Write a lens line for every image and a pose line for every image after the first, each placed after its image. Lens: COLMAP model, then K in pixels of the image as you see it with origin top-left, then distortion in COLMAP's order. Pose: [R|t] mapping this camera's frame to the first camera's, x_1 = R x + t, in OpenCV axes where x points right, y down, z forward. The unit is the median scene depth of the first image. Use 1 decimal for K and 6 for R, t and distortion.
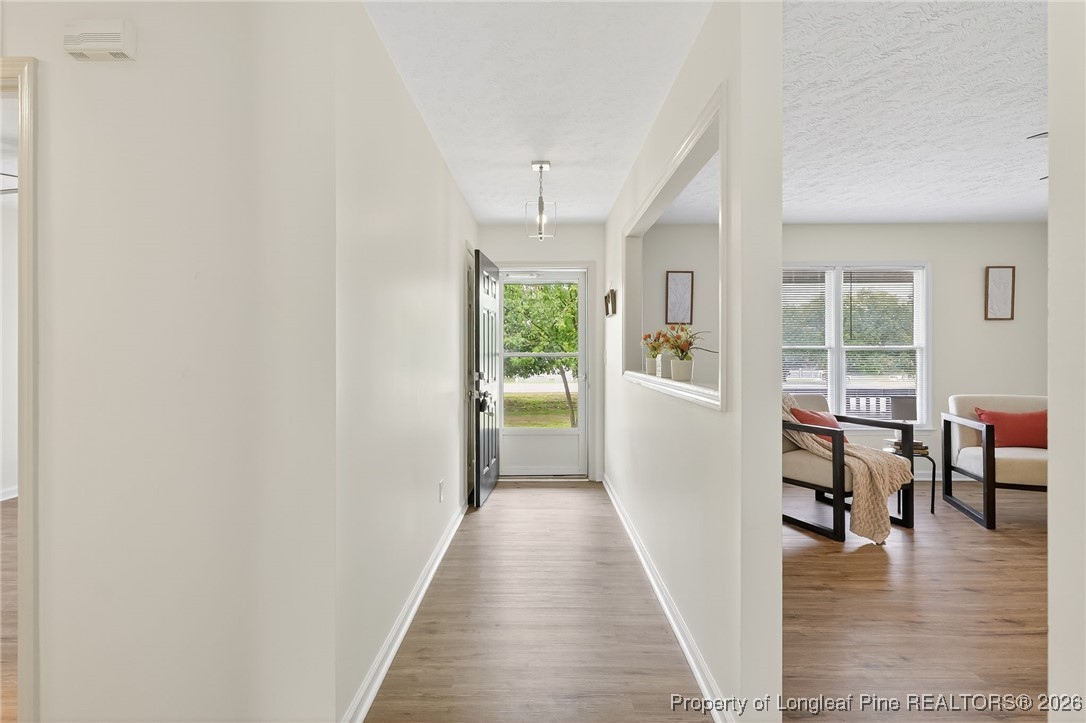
lens RADIAL K [[501.9, 0, 539.1], [0, 501.9, 350.1], [0, 0, 1]] dist [0.002863, -0.001378]
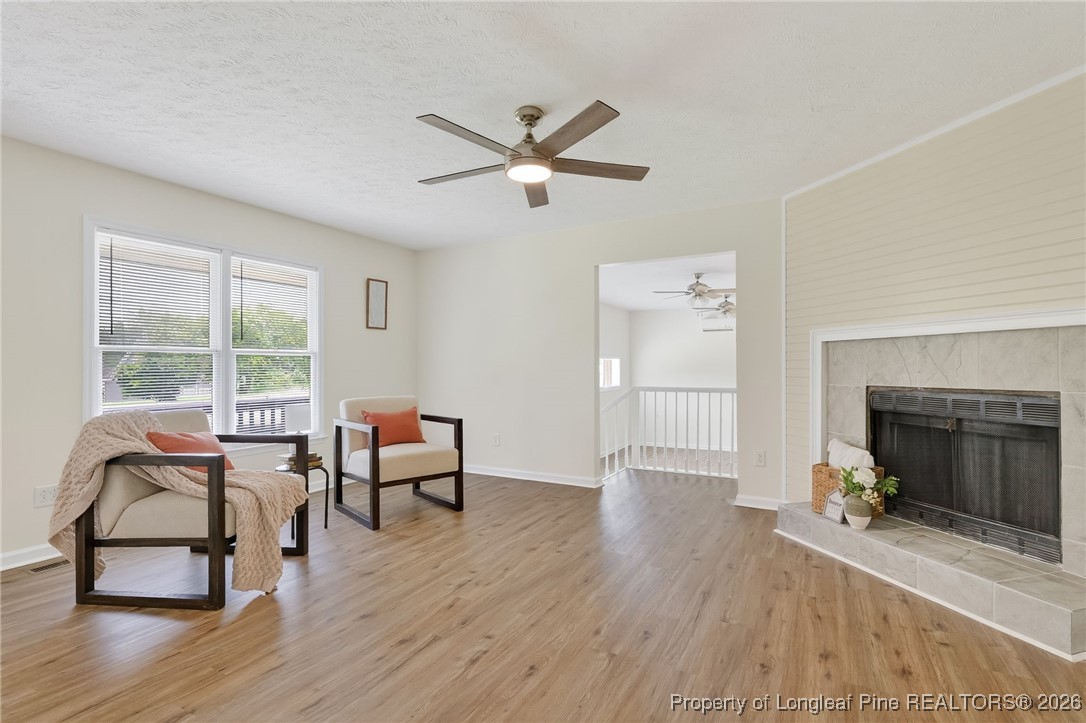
lens RADIAL K [[501.9, 0, 541.6], [0, 501.9, 361.7], [0, 0, 1]] dist [0.002863, -0.001378]
pose [[0.473979, 0.006717, 0.880511, 0.165803], [0.004095, 0.999943, -0.009832, 0.030874], [-0.880527, 0.008266, 0.473925, 0.224966]]
